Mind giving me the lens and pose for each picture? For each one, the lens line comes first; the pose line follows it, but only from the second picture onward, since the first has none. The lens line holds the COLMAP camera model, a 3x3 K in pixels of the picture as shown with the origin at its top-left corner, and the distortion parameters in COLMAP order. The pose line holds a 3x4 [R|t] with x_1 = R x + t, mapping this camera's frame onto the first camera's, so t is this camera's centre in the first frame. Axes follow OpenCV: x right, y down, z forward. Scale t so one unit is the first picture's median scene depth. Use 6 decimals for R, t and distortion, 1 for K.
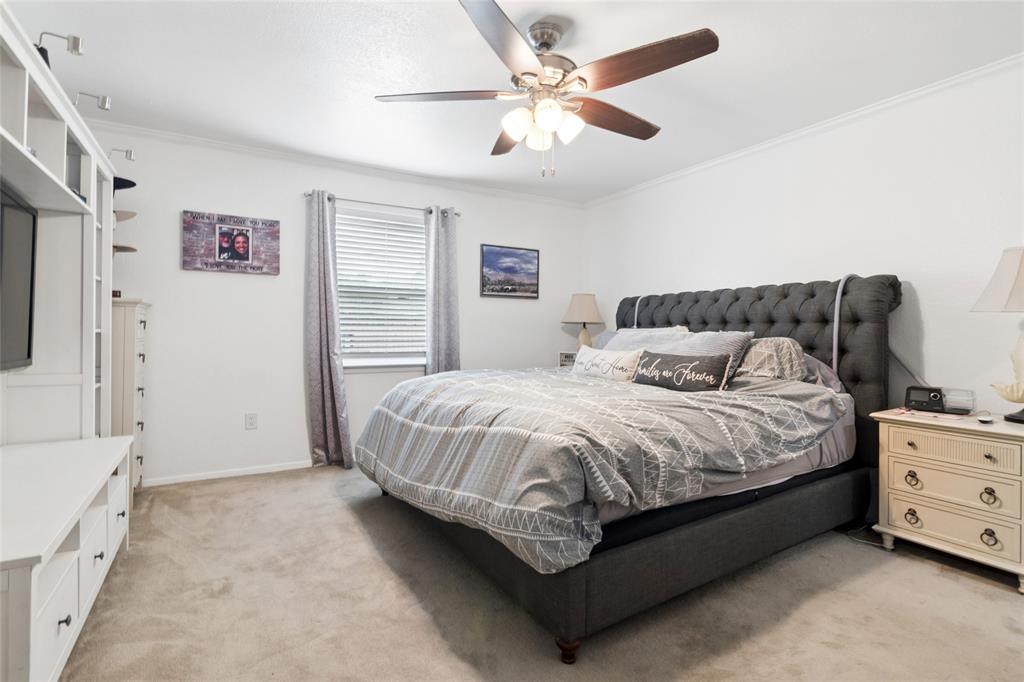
lens RADIAL K [[492.8, 0, 516.6], [0, 492.8, 335.4], [0, 0, 1]] dist [-0.002987, 0.001601]
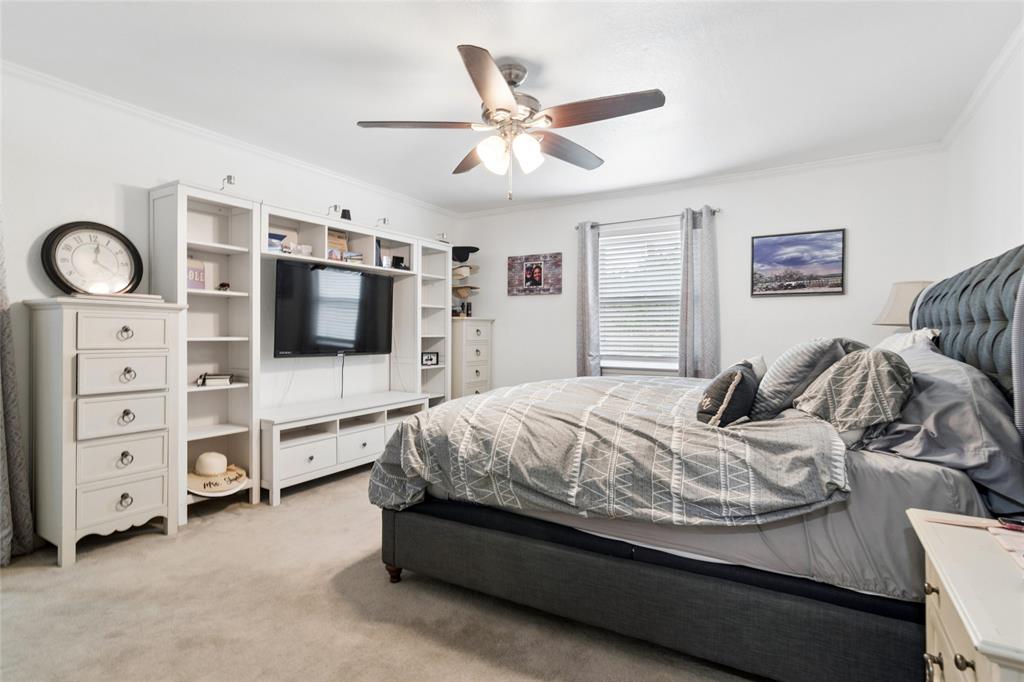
lens RADIAL K [[492.8, 0, 519.8], [0, 492.8, 337.0], [0, 0, 1]] dist [-0.002987, 0.001601]
pose [[0.477483, 0.002437, -0.878638, 0.623634], [-0.009145, 0.999956, -0.002197, -0.003217], [0.878594, 0.009084, 0.477484, 0.280212]]
